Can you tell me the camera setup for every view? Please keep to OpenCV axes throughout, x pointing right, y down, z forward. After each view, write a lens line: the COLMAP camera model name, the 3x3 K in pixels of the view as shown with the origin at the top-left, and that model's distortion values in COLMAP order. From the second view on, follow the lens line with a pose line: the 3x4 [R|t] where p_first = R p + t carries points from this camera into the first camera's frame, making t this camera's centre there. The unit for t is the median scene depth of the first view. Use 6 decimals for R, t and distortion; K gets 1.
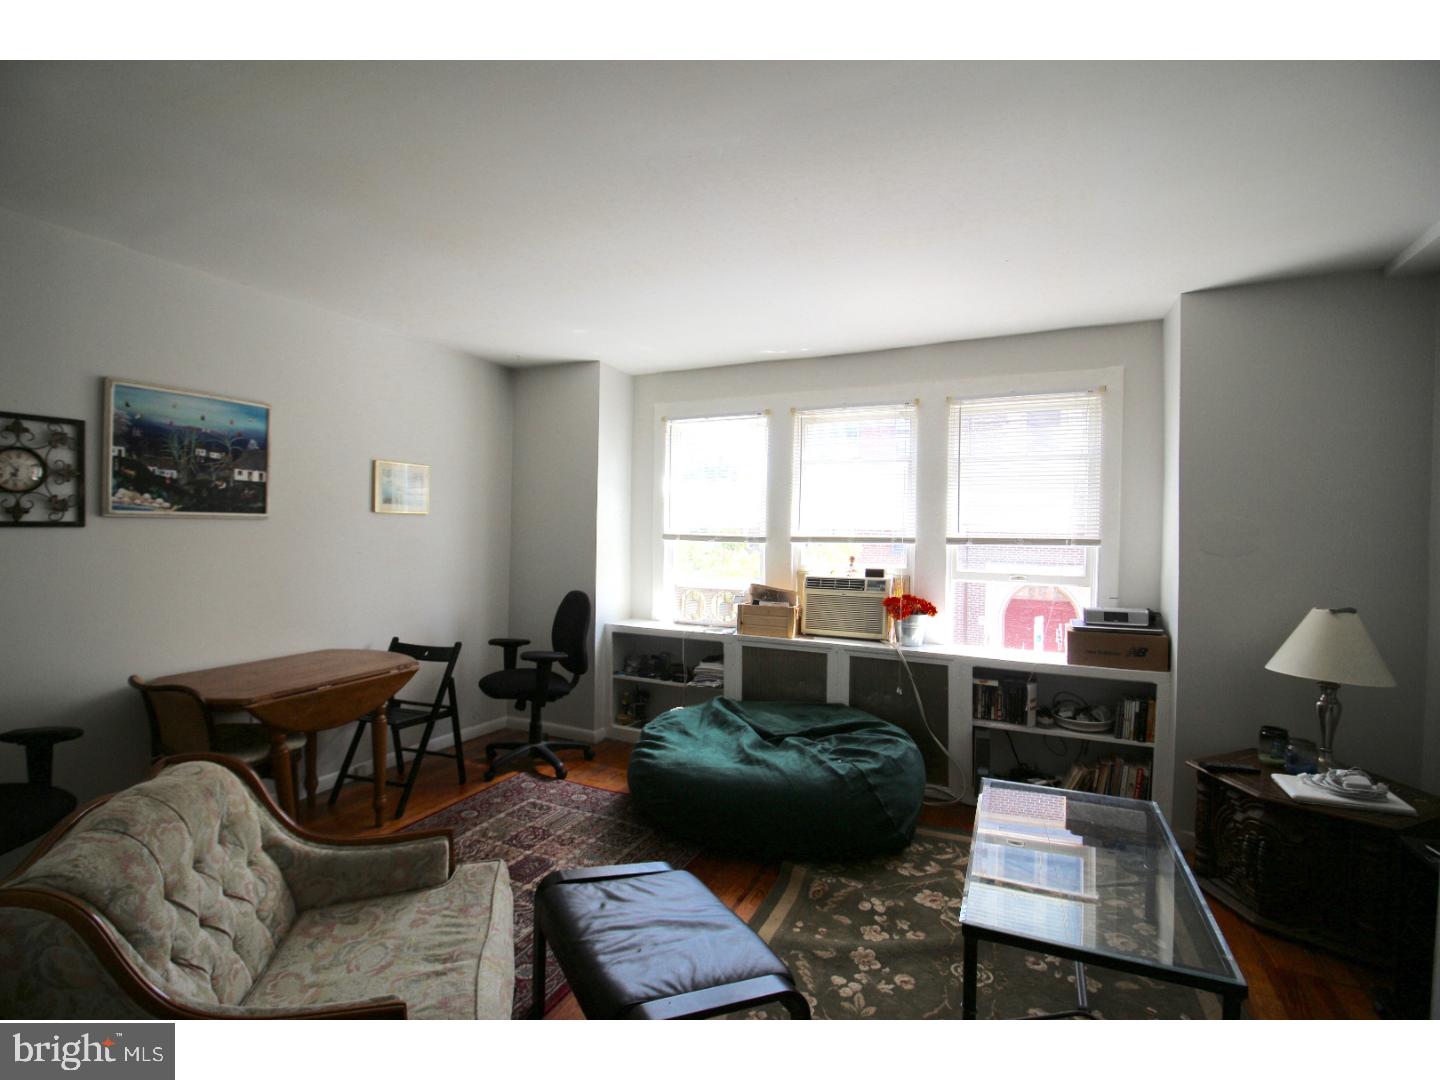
lens RADIAL K [[659.8, 0, 700.1], [0, 659.8, 536.5], [0, 0, 1]] dist [-0.011120, -0.005934]
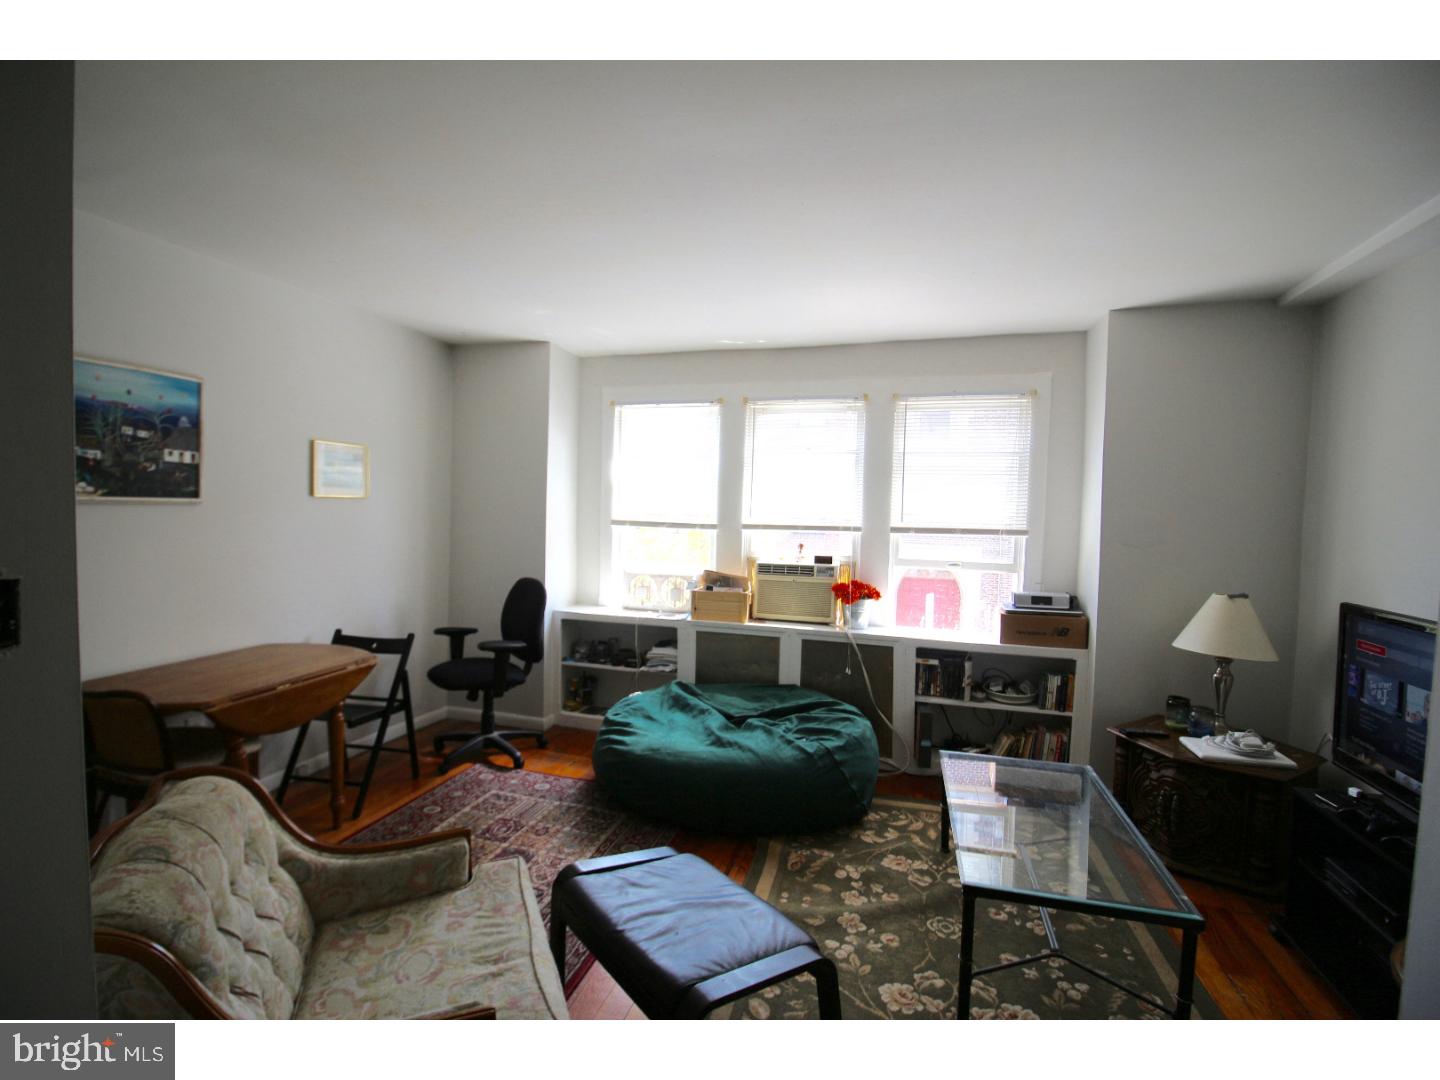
lens RADIAL K [[659.8, 0, 697.2], [0, 659.8, 538.5], [0, 0, 1]] dist [-0.011120, -0.005934]
pose [[0.988469, 0.003205, 0.151390, -0.117436], [-0.008742, 0.999316, 0.035924, -0.018159], [-0.151171, -0.036833, 0.987821, -0.006097]]
